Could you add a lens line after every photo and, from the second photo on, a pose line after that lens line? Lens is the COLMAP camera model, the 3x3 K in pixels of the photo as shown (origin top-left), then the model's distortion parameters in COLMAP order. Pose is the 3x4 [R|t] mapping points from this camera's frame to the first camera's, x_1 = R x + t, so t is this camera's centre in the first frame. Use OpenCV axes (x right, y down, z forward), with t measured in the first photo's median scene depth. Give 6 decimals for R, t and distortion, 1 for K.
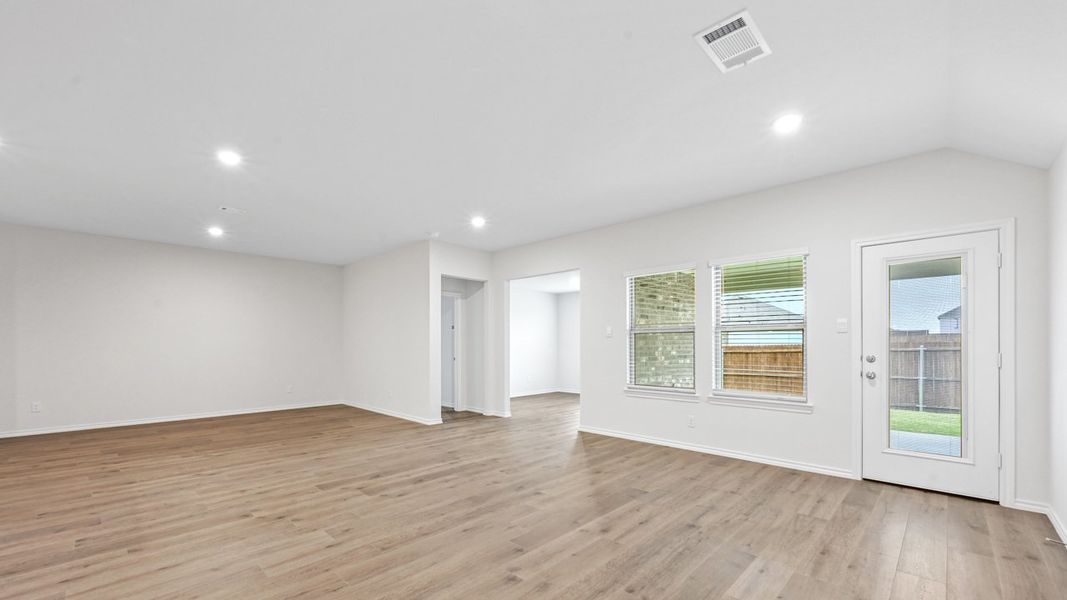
lens RADIAL K [[430.2, 0, 534.2], [0, 430.2, 303.9], [0, 0, 1]] dist [0.001649, 0.000135]
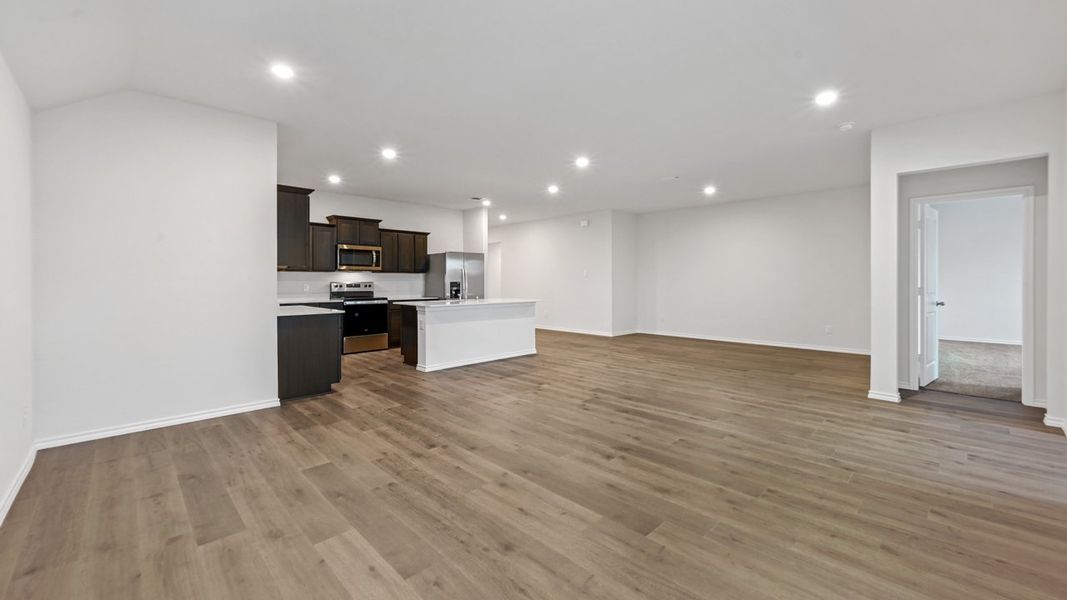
lens RADIAL K [[430.2, 0, 522.2], [0, 430.2, 274.6], [0, 0, 1]] dist [0.001649, 0.000135]
pose [[-0.045897, -0.014453, -0.998842, 0.858647], [0.091245, 0.995655, -0.018599, 0.080986], [0.994770, -0.091993, -0.044379, 0.889363]]
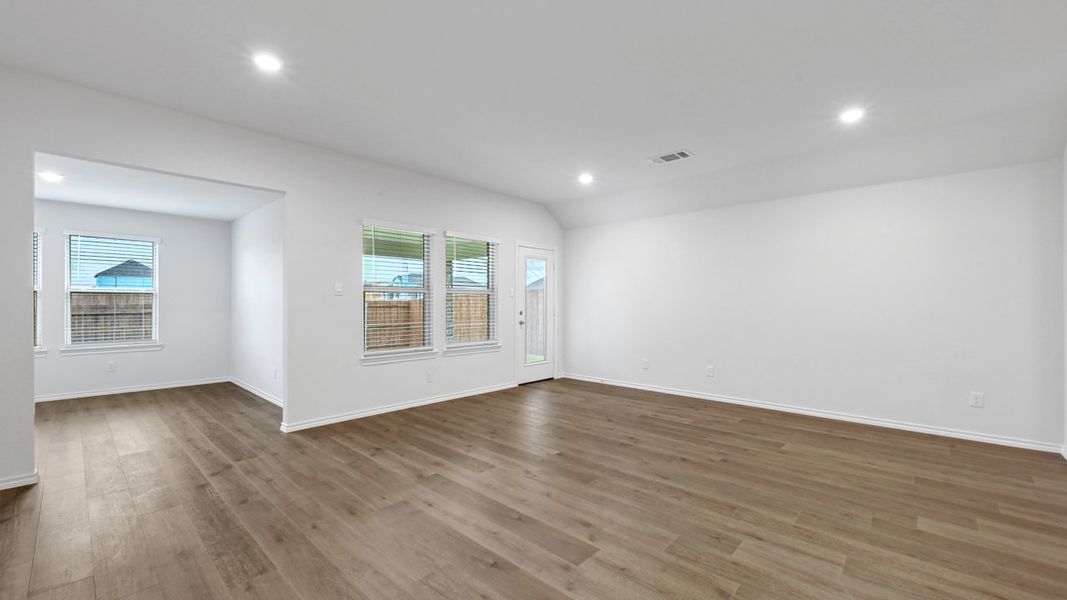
lens RADIAL K [[430.2, 0, 526.4], [0, 430.2, 302.7], [0, 0, 1]] dist [0.001649, 0.000135]
pose [[-0.015347, -0.001224, 0.999881, -0.972648], [-0.091916, 0.995767, -0.000191, 0.096511], [-0.995649, -0.091908, -0.015395, 1.110362]]
